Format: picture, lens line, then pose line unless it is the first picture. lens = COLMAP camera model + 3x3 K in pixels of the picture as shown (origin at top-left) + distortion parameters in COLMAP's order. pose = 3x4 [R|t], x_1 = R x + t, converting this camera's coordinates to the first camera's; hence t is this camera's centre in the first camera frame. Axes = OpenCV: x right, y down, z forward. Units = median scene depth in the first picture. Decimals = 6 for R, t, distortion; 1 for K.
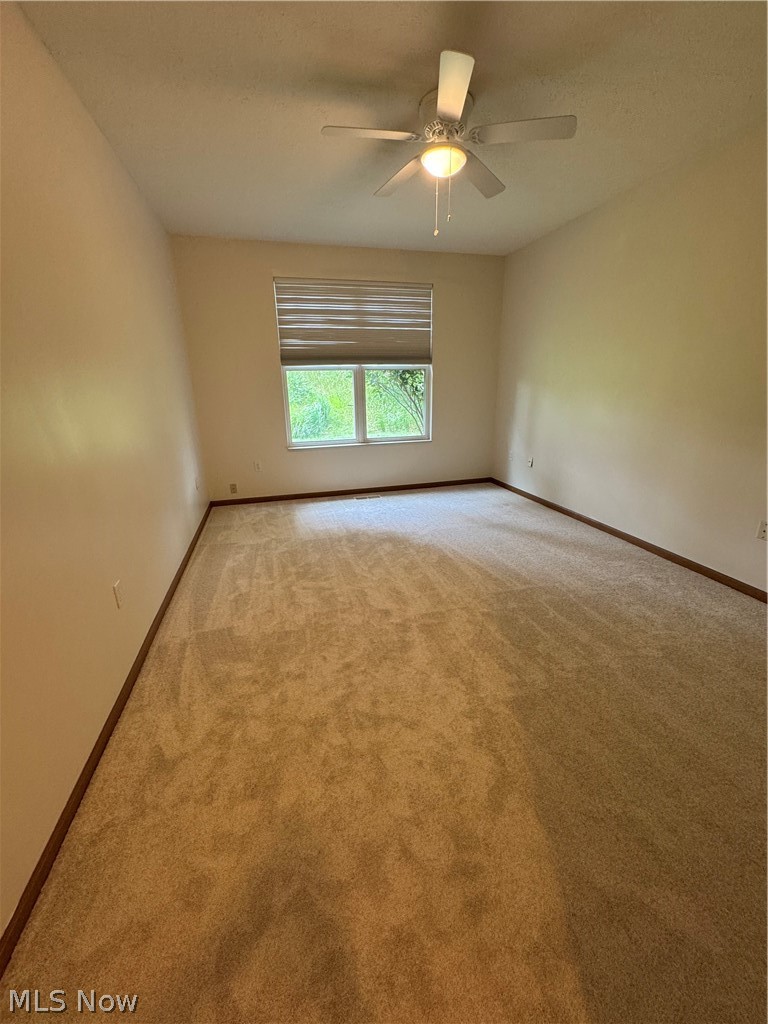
lens RADIAL K [[412.3, 0, 387.5], [0, 412.3, 510.7], [0, 0, 1]] dist [0.000055, -0.000150]
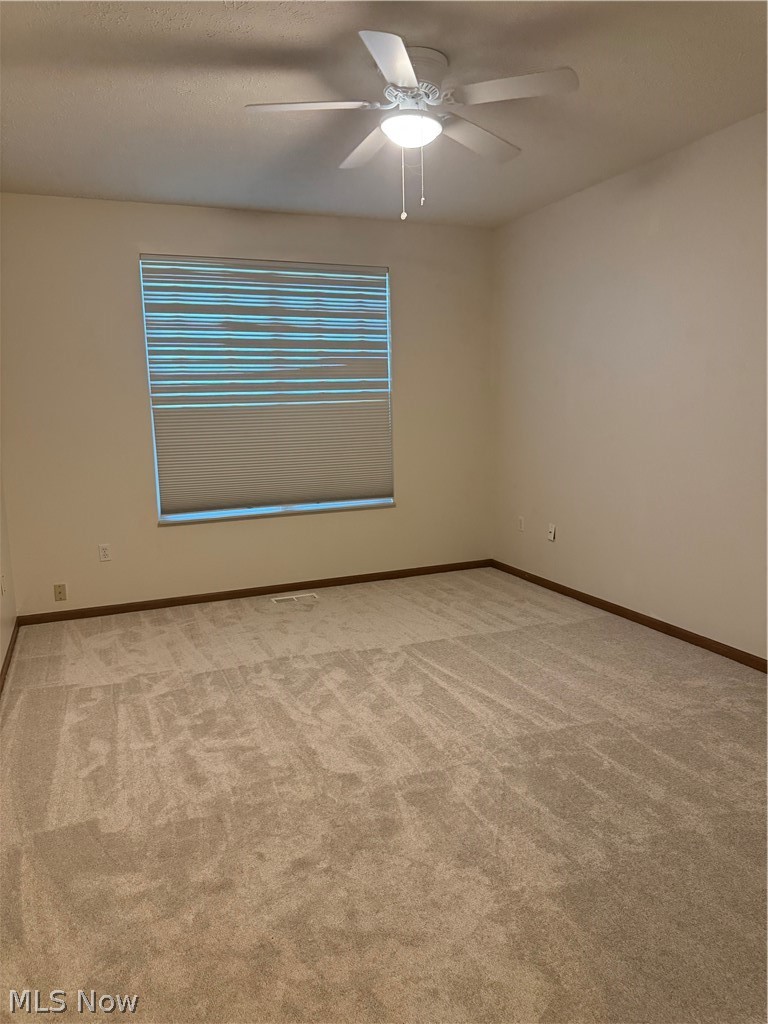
lens RADIAL K [[737.5, 0, 380.1], [0, 737.5, 509.9], [0, 0, 1]] dist [0.025650, -0.036497]
pose [[0.993703, -0.024522, 0.109326, -0.076263], [0.041322, 0.987181, -0.154164, 0.022051], [-0.104144, 0.157711, 0.981978, -0.175803]]
